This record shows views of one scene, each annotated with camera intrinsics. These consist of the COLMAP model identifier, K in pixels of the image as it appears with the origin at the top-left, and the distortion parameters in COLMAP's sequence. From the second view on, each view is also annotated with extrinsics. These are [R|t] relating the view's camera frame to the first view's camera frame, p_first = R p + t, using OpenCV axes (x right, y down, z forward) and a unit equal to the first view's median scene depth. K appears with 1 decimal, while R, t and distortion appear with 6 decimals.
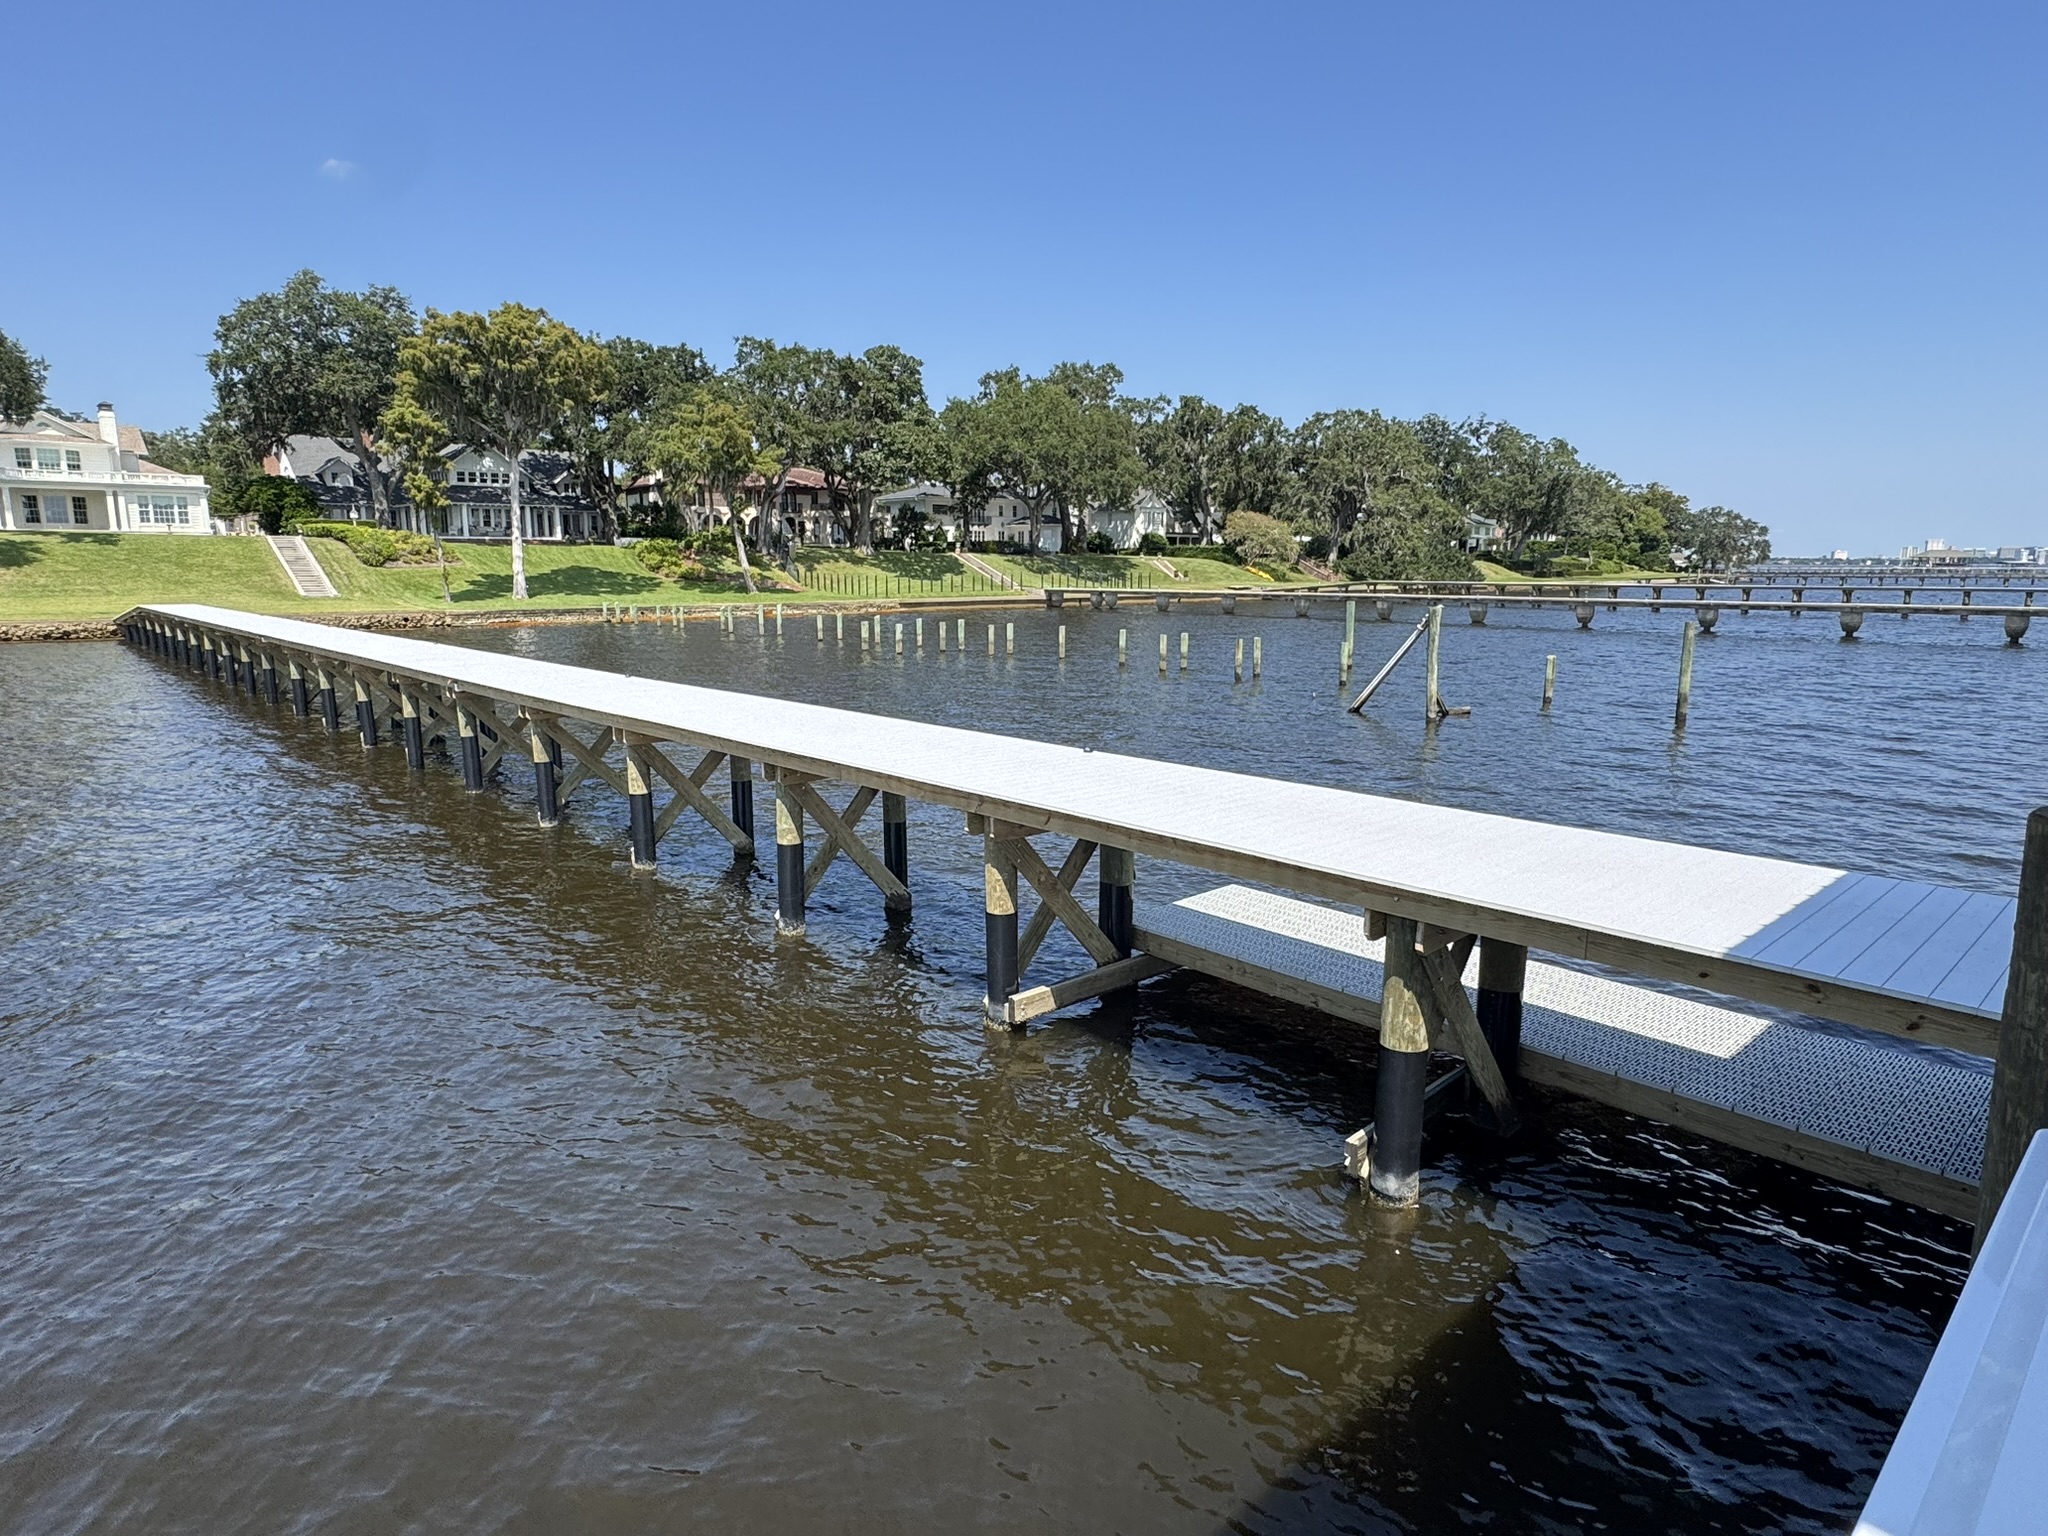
lens RADIAL K [[1137.7, 0, 1023.2], [0, 1137.7, 763.6], [0, 0, 1]] dist [0.015179, -0.000807]
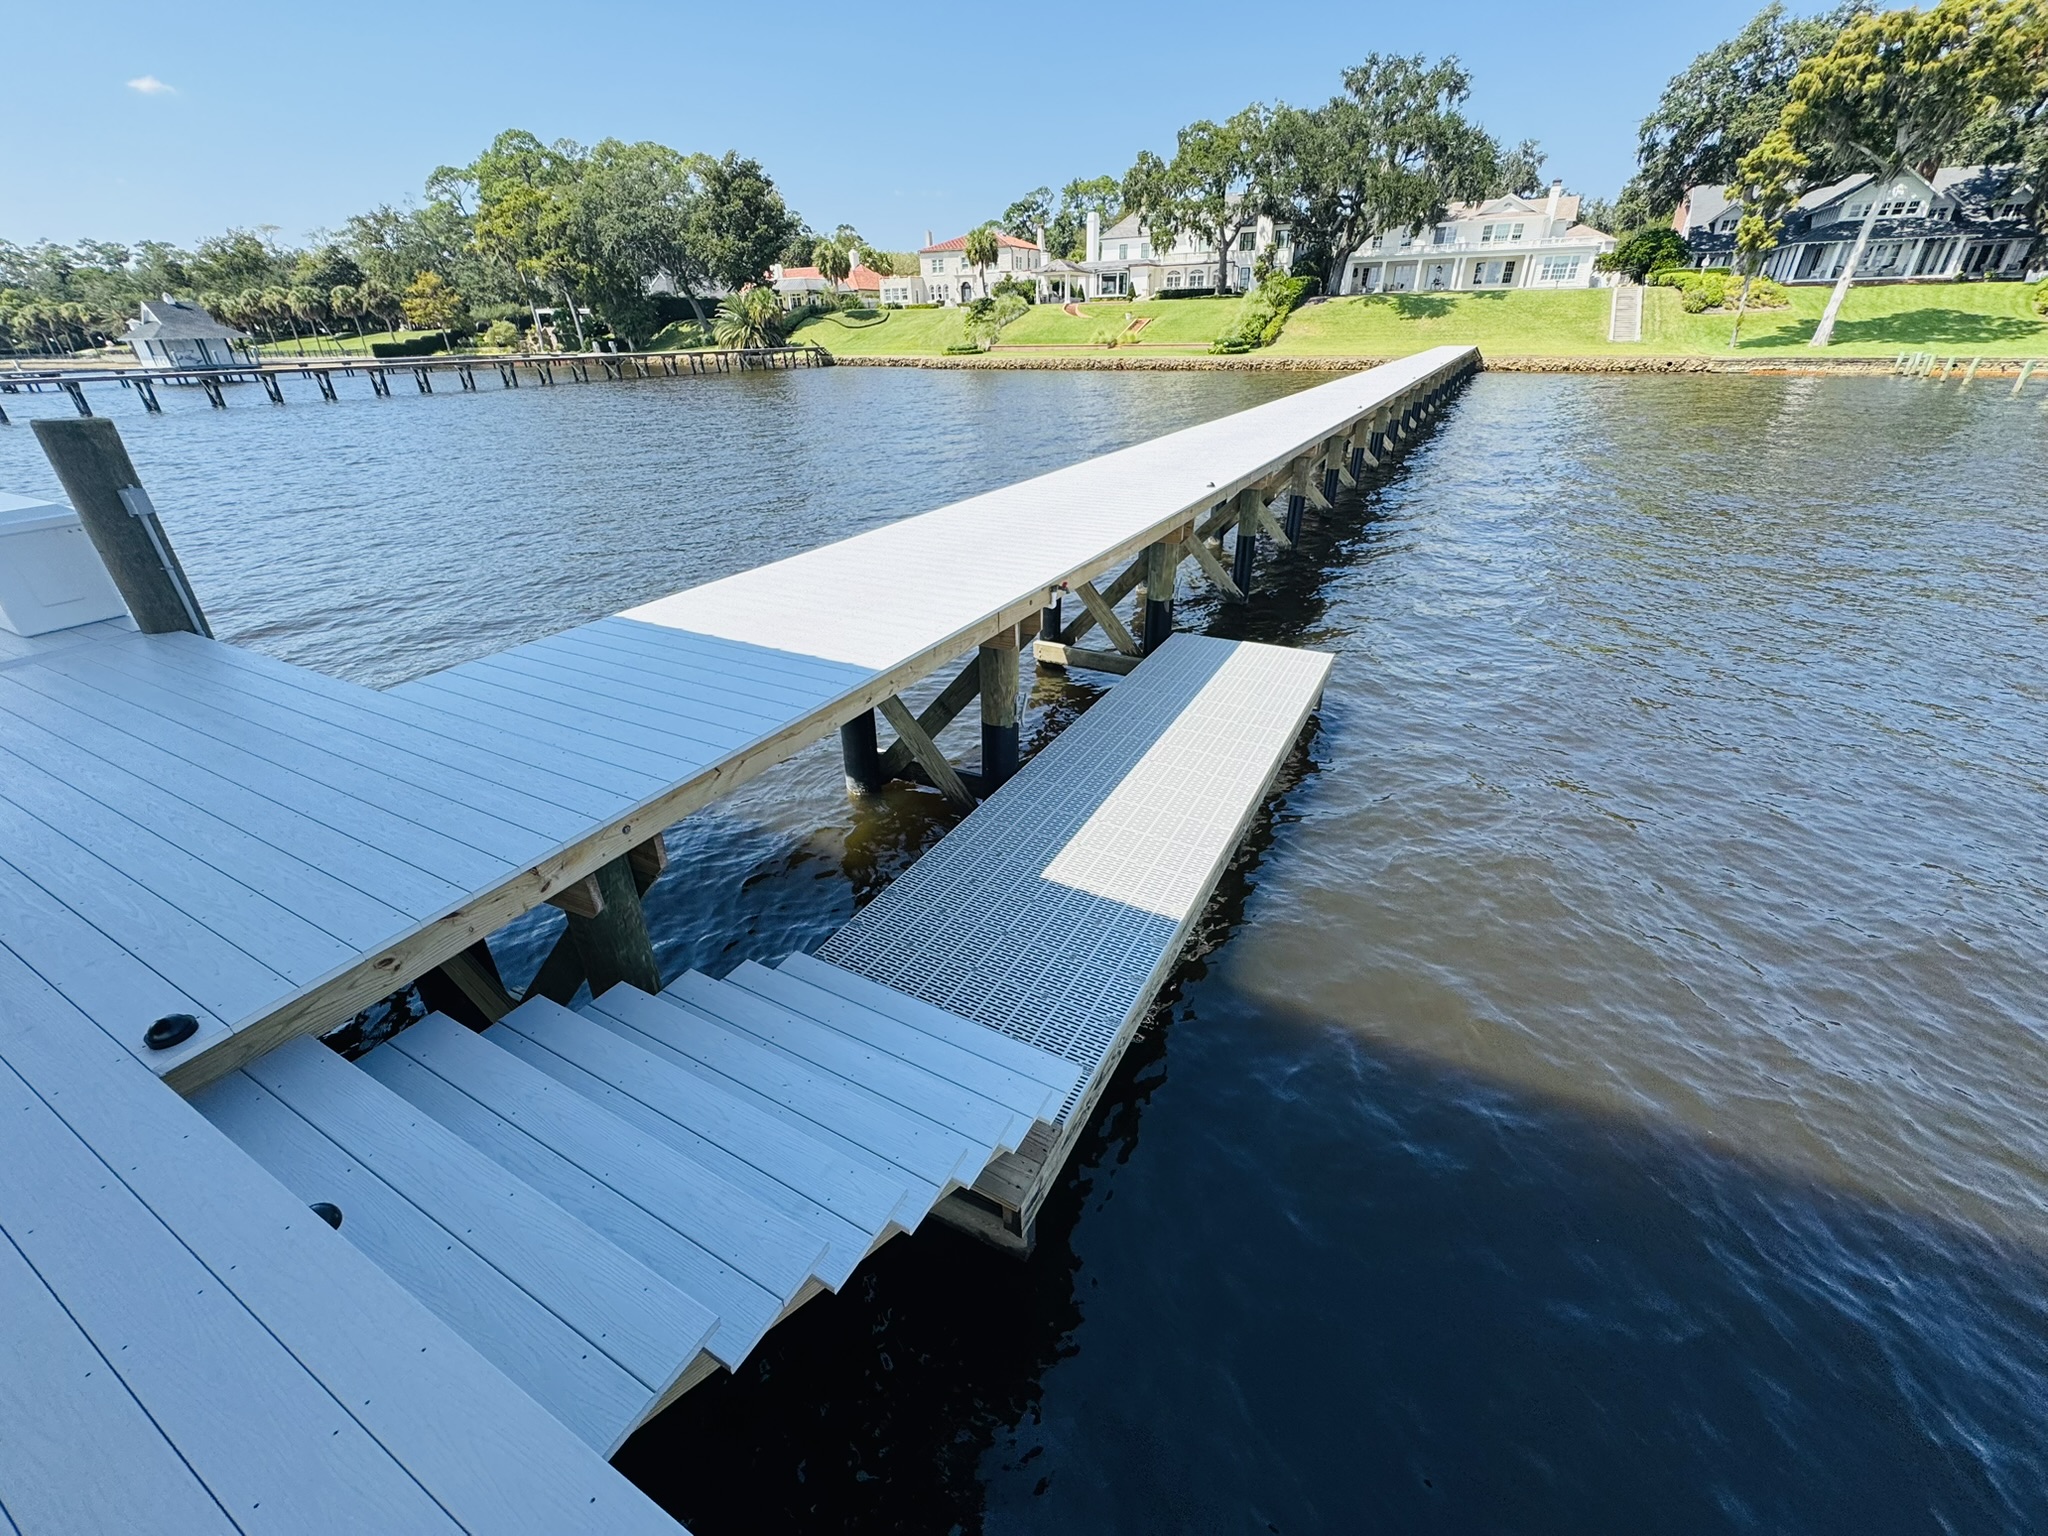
lens RADIAL K [[820.5, 0, 1025.5], [0, 820.5, 771.4], [0, 0, 1]] dist [-0.002948, -0.000542]
pose [[0.336997, 0.446325, -0.828992, 0.094762], [-0.145774, 0.894613, 0.422396, -0.008920], [0.930152, -0.021501, 0.366544, 0.060989]]
